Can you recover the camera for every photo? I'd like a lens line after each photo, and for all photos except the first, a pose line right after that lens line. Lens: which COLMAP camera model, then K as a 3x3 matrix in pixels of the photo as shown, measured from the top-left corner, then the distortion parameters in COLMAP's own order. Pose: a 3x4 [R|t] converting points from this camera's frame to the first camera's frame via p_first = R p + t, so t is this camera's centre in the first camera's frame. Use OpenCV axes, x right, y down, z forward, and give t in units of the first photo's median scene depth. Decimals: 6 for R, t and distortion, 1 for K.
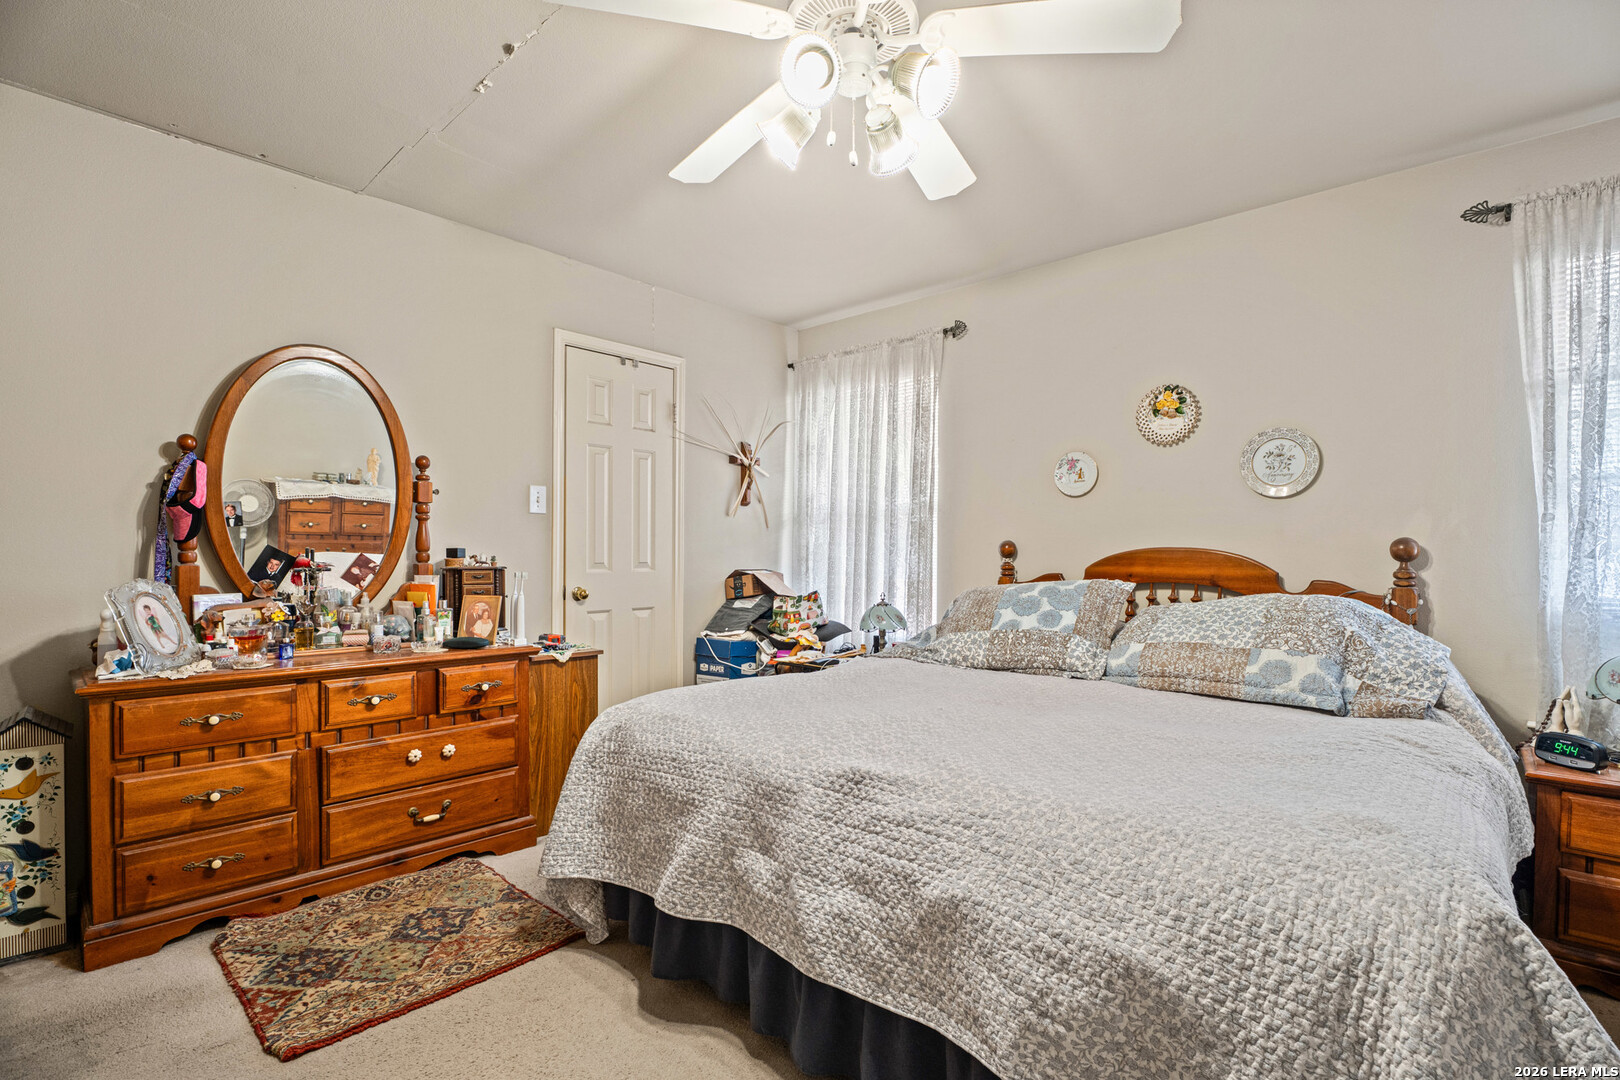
lens RADIAL K [[766.9, 0, 820.2], [0, 766.9, 546.1], [0, 0, 1]] dist [-0.006005, -0.001588]
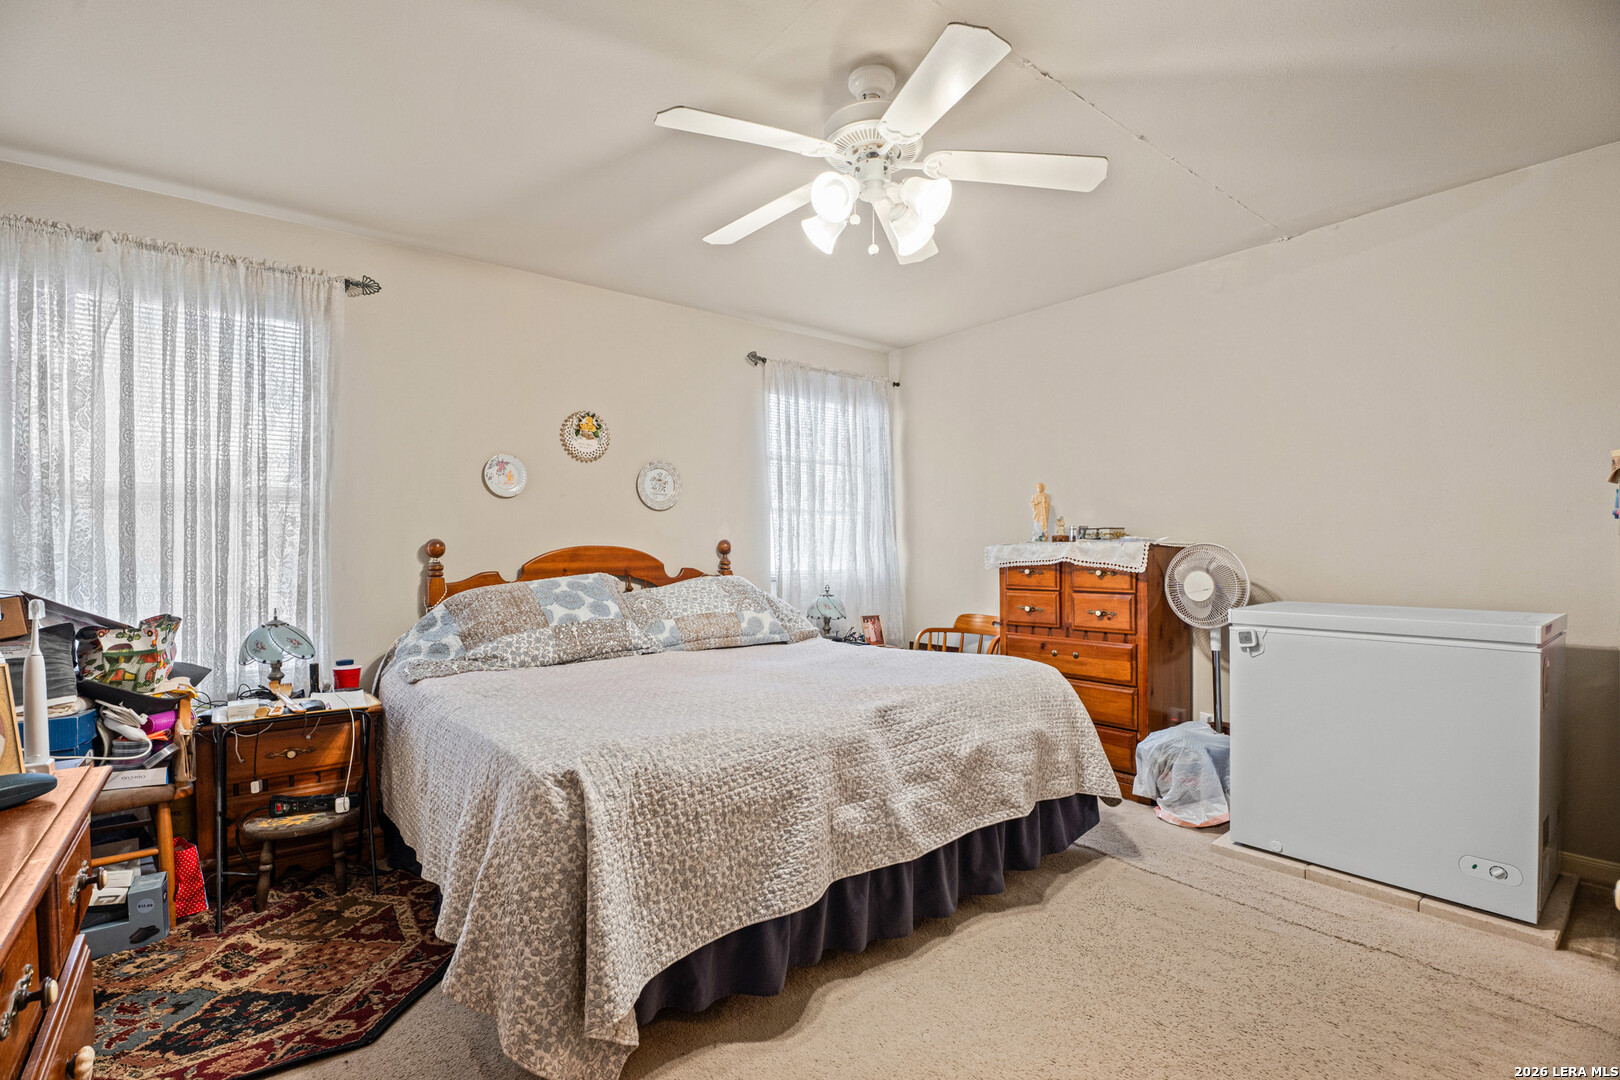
lens RADIAL K [[729.9, 0, 817.0], [0, 729.9, 546.9], [0, 0, 1]] dist [-0.014764, 0.002194]
pose [[0.160713, 0.001090, 0.987001, -0.743091], [0.003432, 0.999993, -0.001663, 0.007365], [-0.986995, 0.003655, 0.160708, 0.545464]]
